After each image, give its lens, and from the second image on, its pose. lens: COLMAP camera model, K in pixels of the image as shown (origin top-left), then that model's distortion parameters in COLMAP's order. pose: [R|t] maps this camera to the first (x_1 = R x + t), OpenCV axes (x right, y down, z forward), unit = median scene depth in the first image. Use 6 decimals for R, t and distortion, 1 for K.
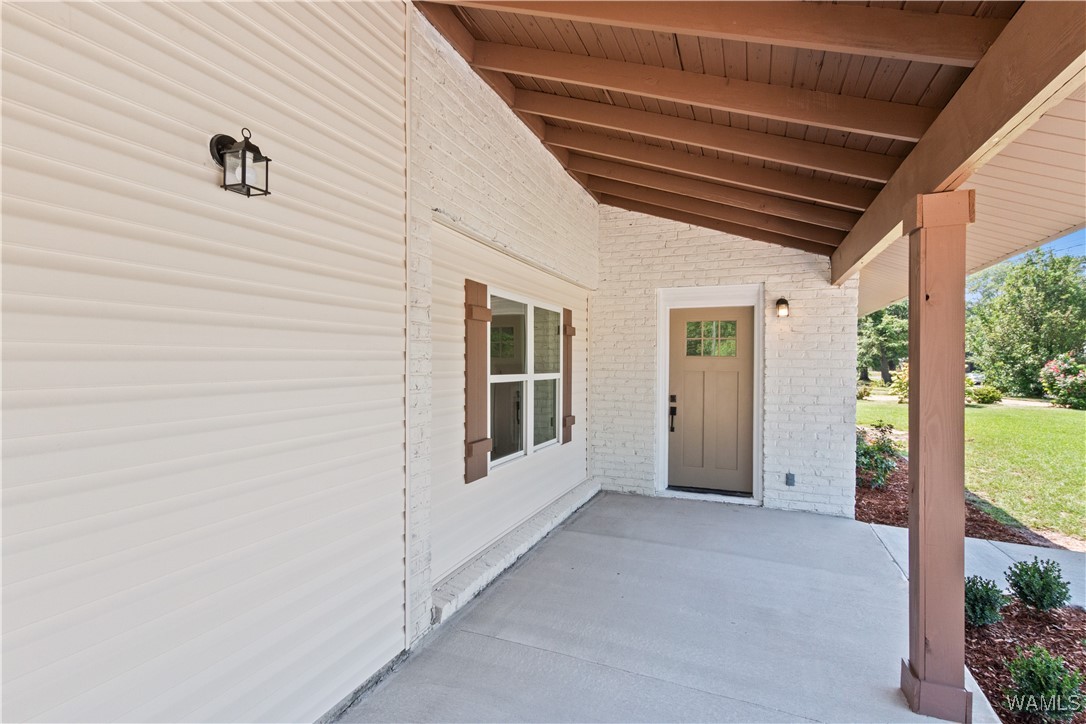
lens RADIAL K [[514.1, 0, 543.0], [0, 514.1, 362.0], [0, 0, 1]] dist [0.001711, -0.000118]
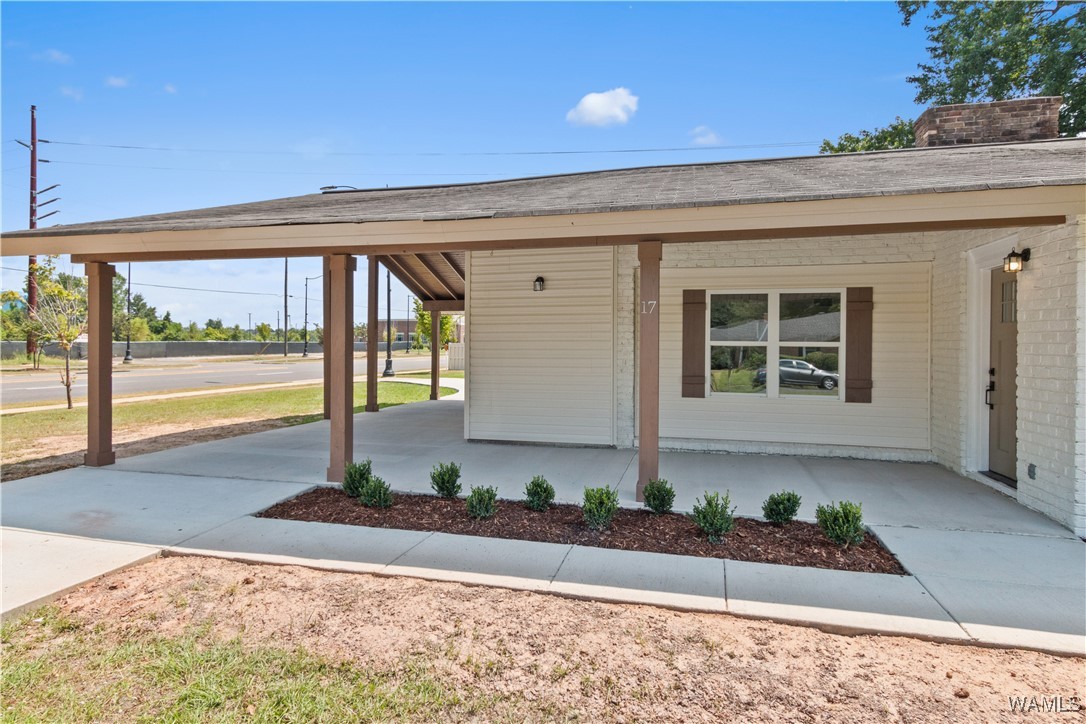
lens RADIAL K [[599.0, 0, 543.0], [0, 599.0, 362.0], [0, 0, 1]] dist [-0.000355, 0.000285]
pose [[0.144956, 0.024072, -0.989145, 1.334113], [-0.000923, 0.999707, 0.024194, 0.034994], [0.989438, -0.002594, 0.144936, 0.106280]]
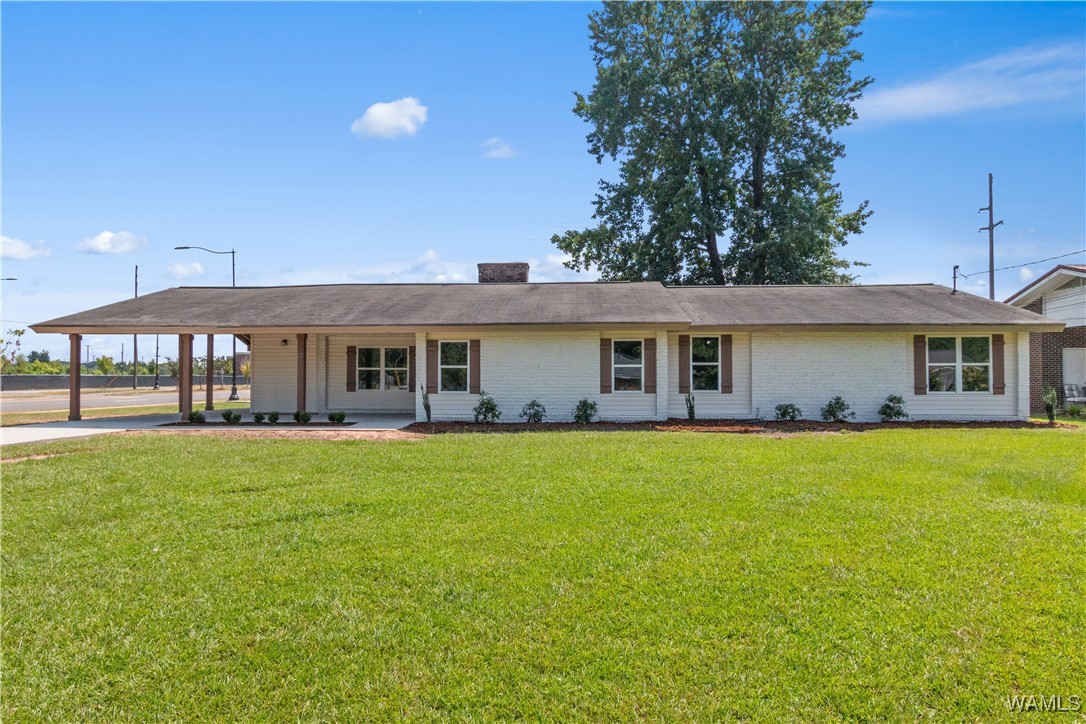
lens RADIAL K [[594.8, 0, 543.8], [0, 594.8, 378.2], [0, 0, 1]] dist [-0.002147, 0.000097]
pose [[0.342124, -0.004766, -0.939643, 3.592508], [0.006477, 0.999975, -0.002713, 0.096354], [0.939633, -0.005158, 0.342146, 0.559334]]
